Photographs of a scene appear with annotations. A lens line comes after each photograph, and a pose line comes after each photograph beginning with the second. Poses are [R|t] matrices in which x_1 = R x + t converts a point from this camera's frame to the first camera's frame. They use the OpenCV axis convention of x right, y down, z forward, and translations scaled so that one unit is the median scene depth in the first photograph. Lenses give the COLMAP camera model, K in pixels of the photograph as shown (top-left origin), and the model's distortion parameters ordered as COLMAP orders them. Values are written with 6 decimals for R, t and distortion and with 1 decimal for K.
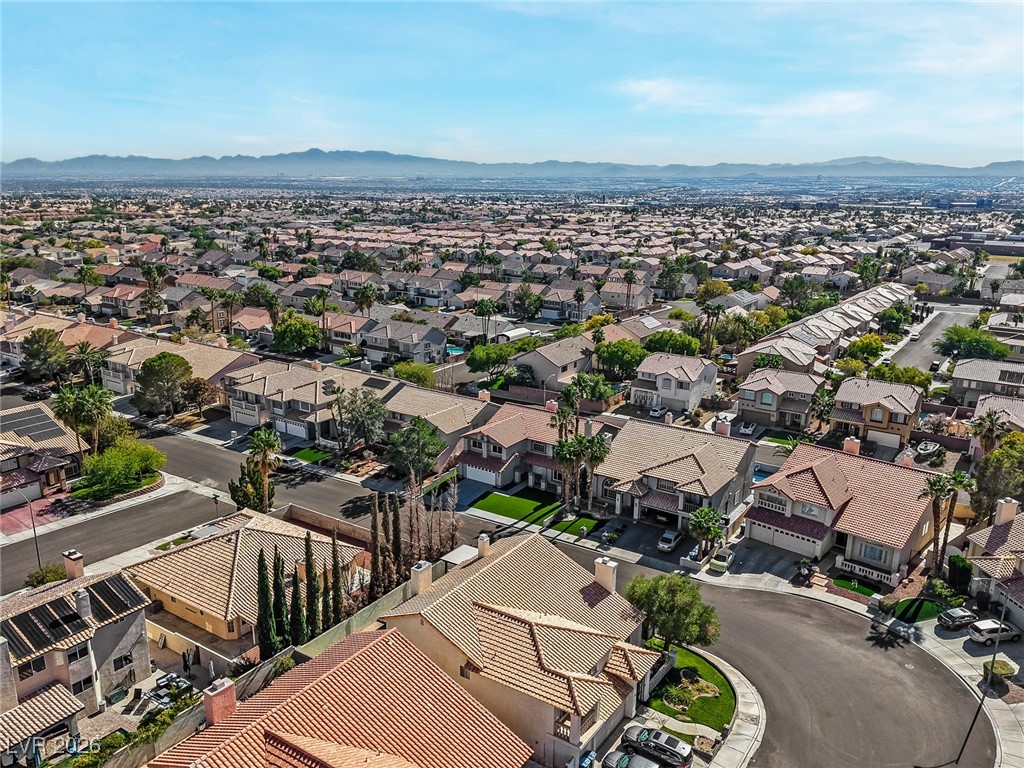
lens RADIAL K [[806.8, 0, 500.8], [0, 806.8, 385.0], [0, 0, 1]] dist [0.017452, 0.006206]
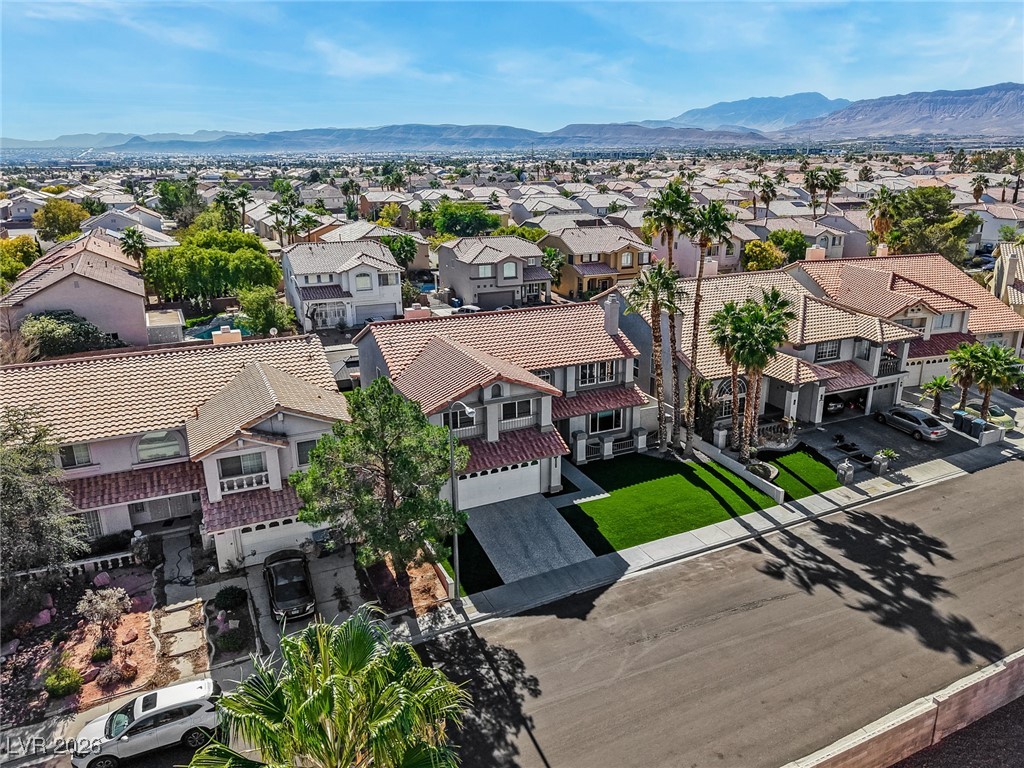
lens RADIAL K [[745.8, 0, 559.4], [0, 745.8, 382.4], [0, 0, 1]] dist [0.063866, -0.094689]
pose [[0.467237, -0.269908, 0.841926, -0.267713], [0.226215, 0.957061, 0.181277, 0.001919], [-0.854702, 0.105757, 0.508232, 0.674891]]
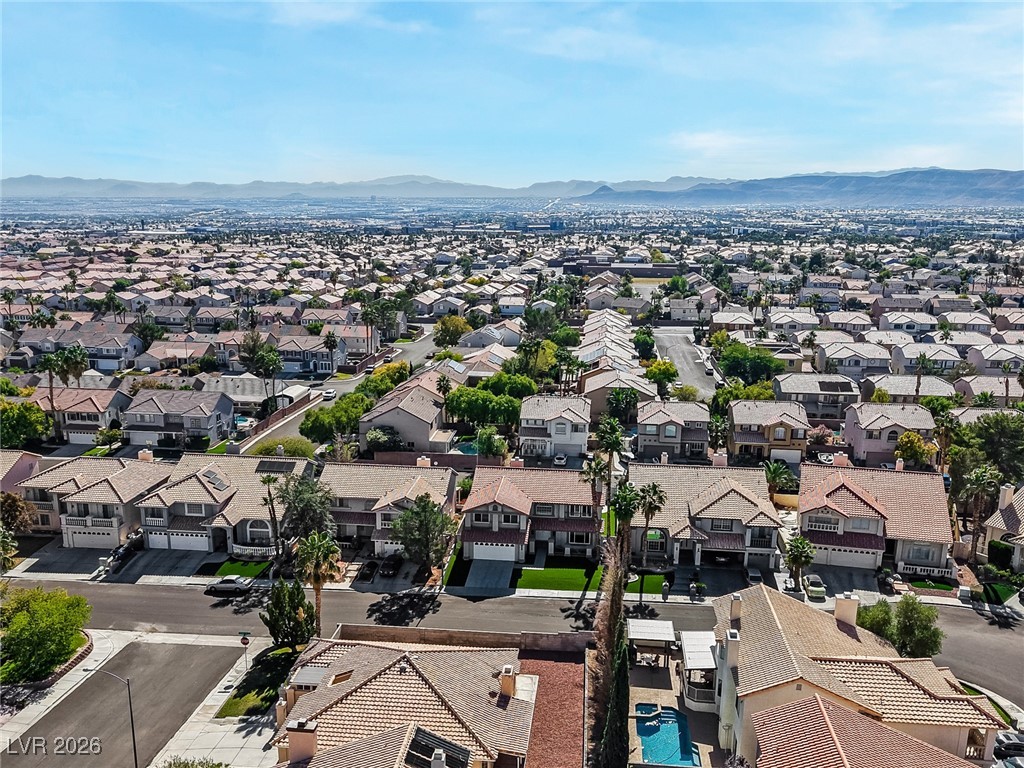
lens RADIAL K [[967.8, 0, 499.2], [0, 967.8, 417.8], [0, 0, 1]] dist [0.014928, -0.004429]
pose [[0.882045, -0.104879, 0.459345, -0.410677], [0.117795, 0.993038, 0.000540, -0.025341], [-0.456203, 0.053632, 0.888258, 0.070350]]
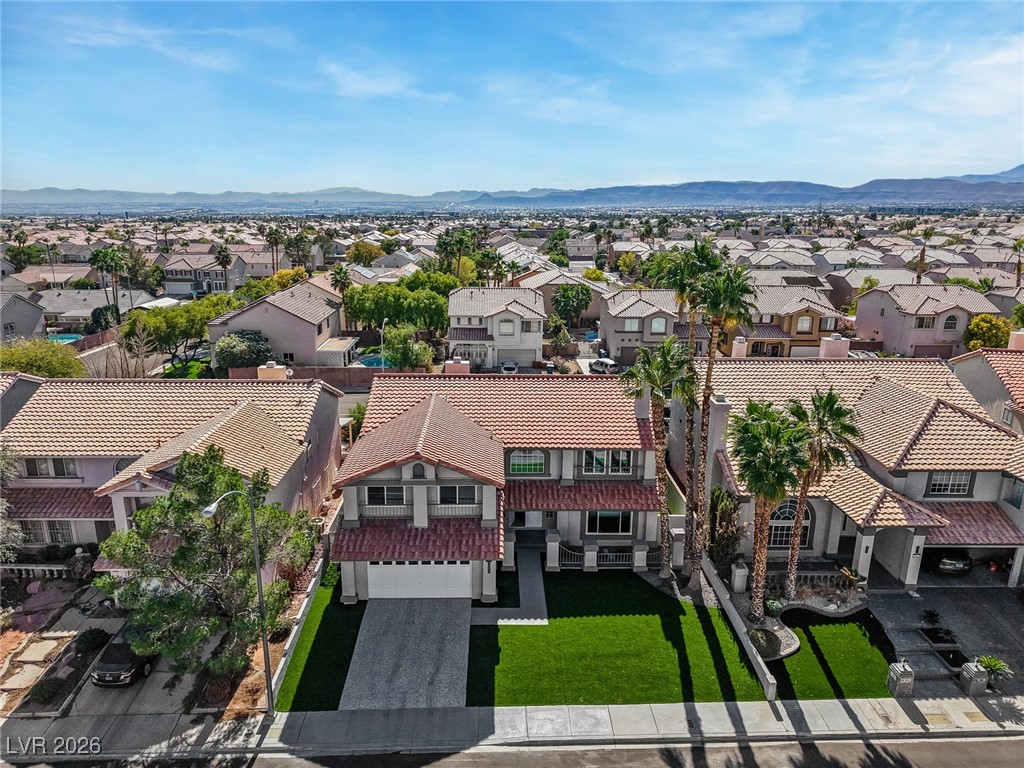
lens RADIAL K [[686.7, 0, 510.0], [0, 686.7, 393.1], [0, 0, 1]] dist [0.004221, -0.000095]
pose [[0.808719, -0.160243, 0.565947, -0.127078], [0.148591, 0.986625, 0.067024, 0.016552], [-0.569118, 0.029891, 0.821713, 0.635155]]
